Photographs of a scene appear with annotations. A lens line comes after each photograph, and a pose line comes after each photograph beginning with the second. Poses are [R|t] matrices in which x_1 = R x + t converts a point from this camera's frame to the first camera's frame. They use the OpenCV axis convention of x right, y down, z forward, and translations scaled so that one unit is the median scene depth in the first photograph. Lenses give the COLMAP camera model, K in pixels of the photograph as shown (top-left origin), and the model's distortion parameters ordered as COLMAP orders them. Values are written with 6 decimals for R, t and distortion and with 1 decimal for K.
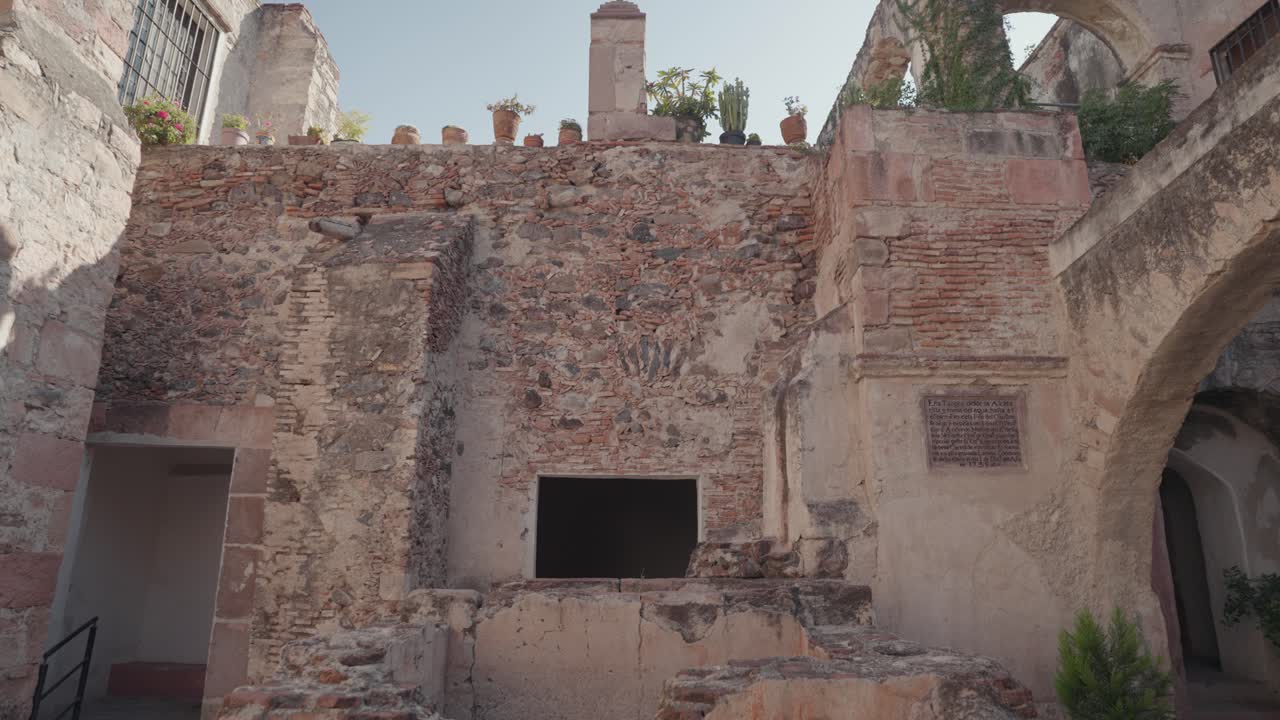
lens RADIAL K [[749.4, 0, 640.0], [0, 749.4, 360.0], [0, 0, 1]] dist [-0.070829, 0.002777]
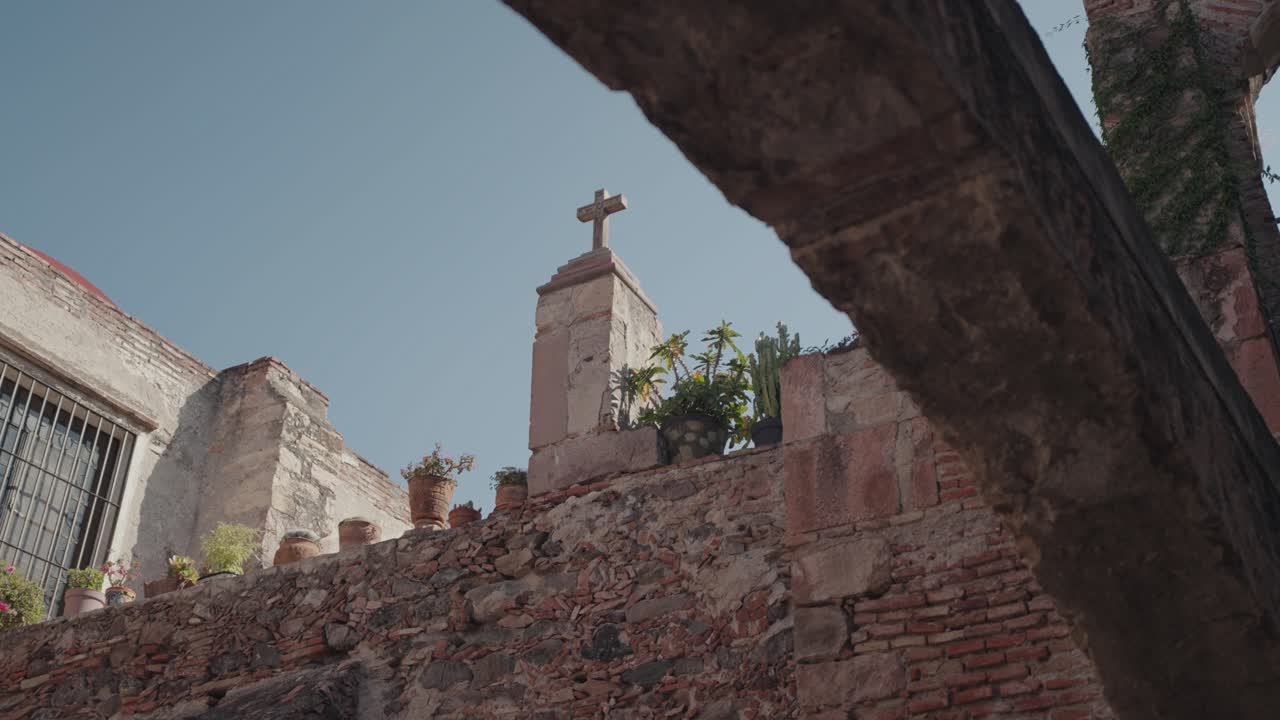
lens RADIAL K [[1425.4, 0, 640.0], [0, 1425.4, 360.0], [0, 0, 1]] dist [-0.011022, 0.308762]
pose [[0.886548, -0.255749, -0.385519, 0.482915], [0.120382, 0.932129, -0.341531, -0.000401], [0.446700, 0.256375, 0.857165, 0.043944]]
